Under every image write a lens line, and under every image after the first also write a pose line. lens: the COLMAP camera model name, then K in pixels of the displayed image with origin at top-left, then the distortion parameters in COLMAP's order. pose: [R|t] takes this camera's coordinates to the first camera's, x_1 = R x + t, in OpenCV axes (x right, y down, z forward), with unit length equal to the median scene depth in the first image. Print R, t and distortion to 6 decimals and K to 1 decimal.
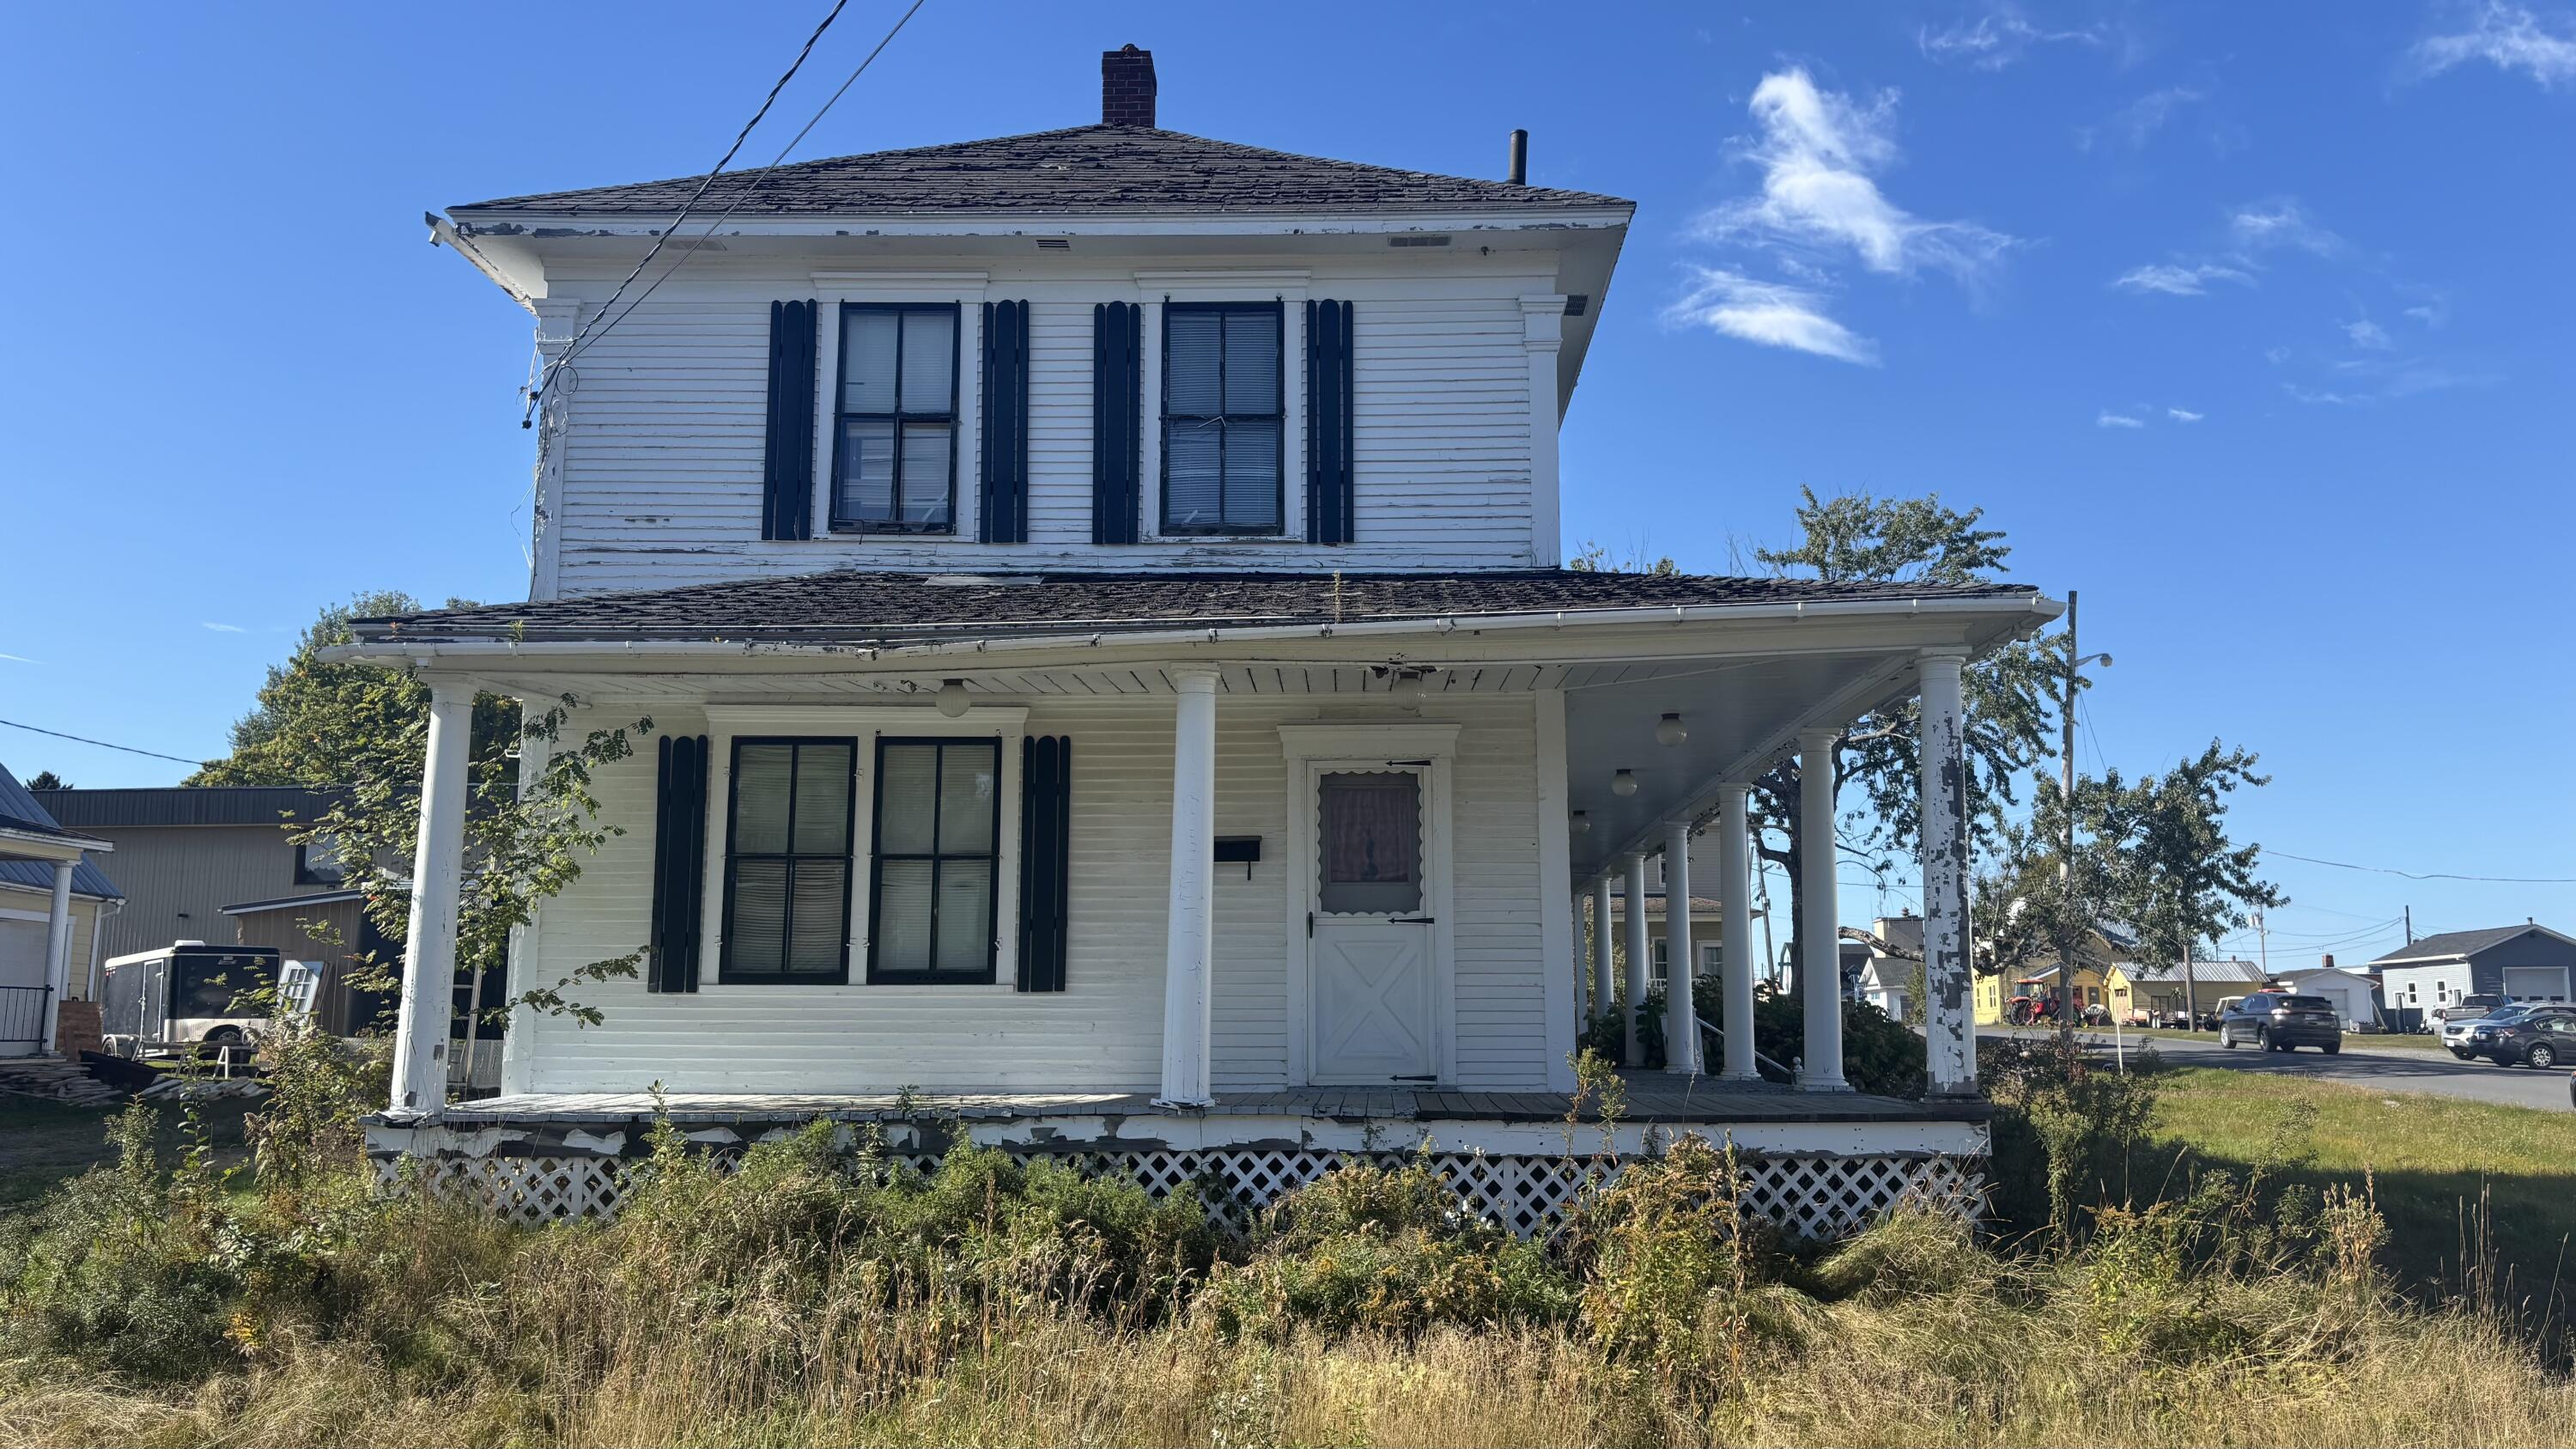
lens RADIAL K [[1978.5, 0, 1242.0], [0, 1978.5, 727.4], [0, 0, 1]] dist [0.083107, -0.001050]
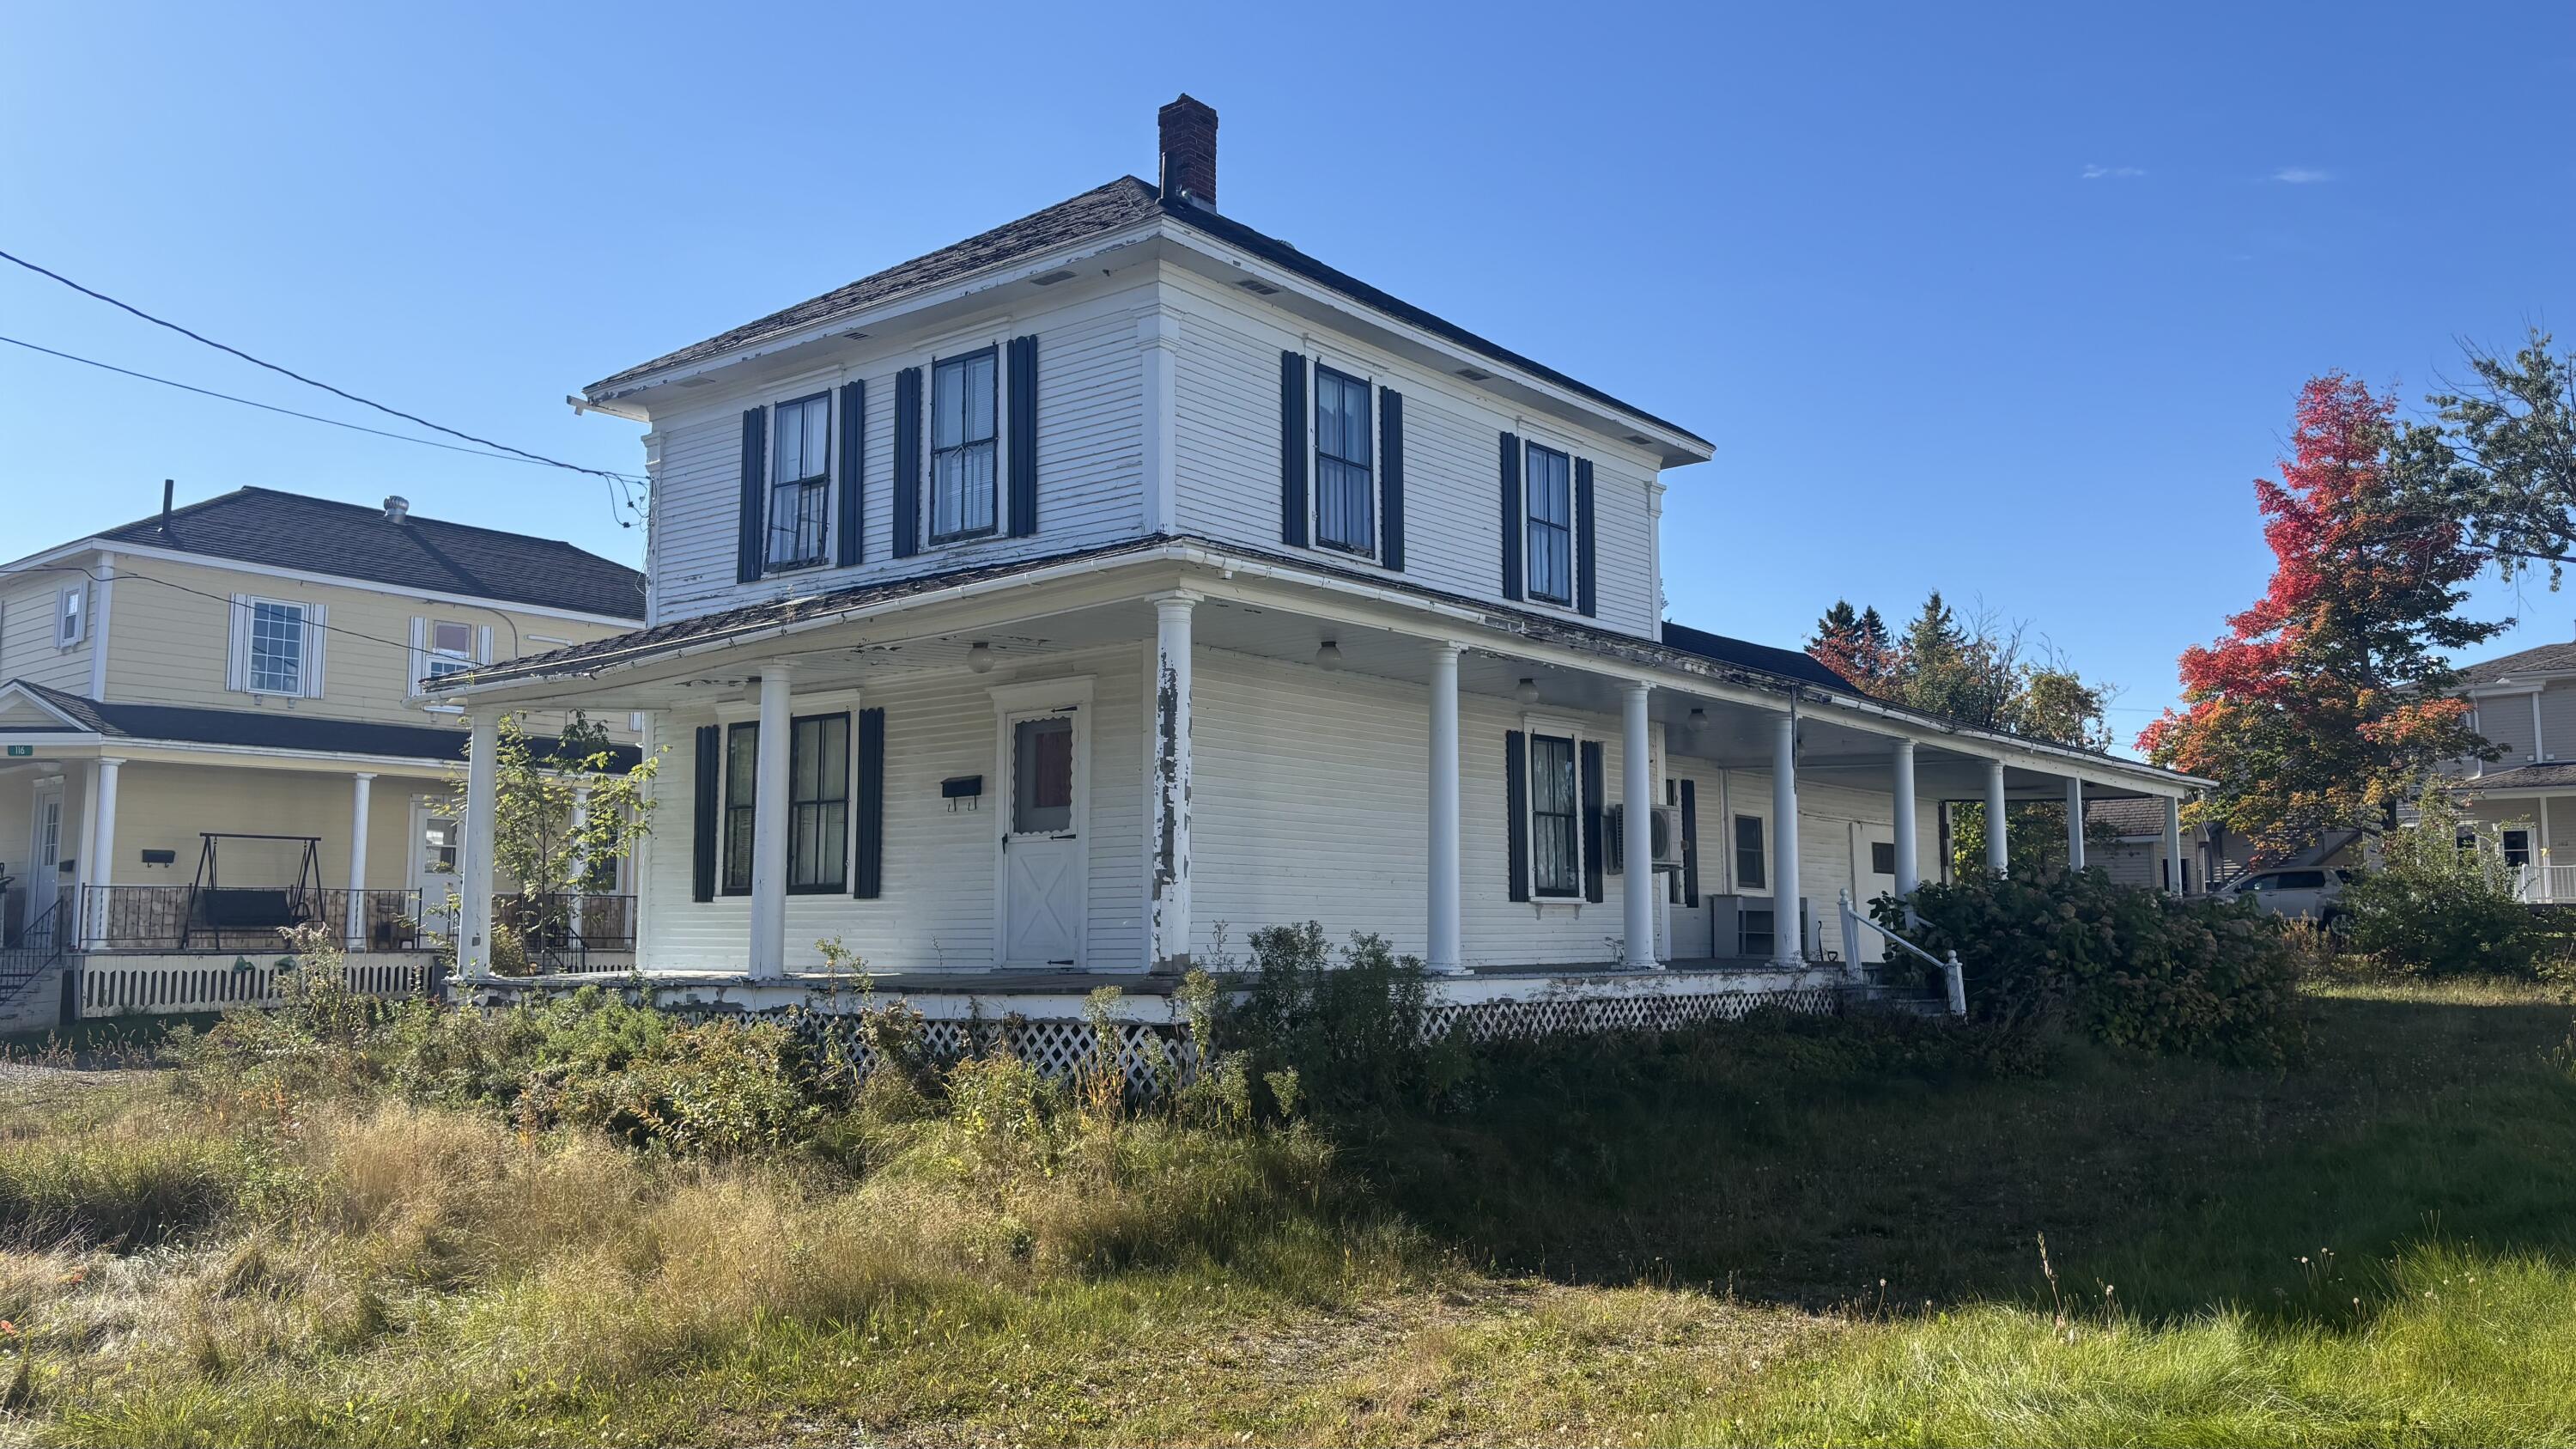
lens RADIAL K [[1978.5, 0, 1242.0], [0, 1978.5, 727.4], [0, 0, 1]] dist [0.083107, -0.001050]
pose [[0.790146, -0.067811, -0.609156, 0.919328], [0.097149, 0.995153, 0.015233, 0.021165], [0.605171, -0.071215, 0.792904, 0.090010]]
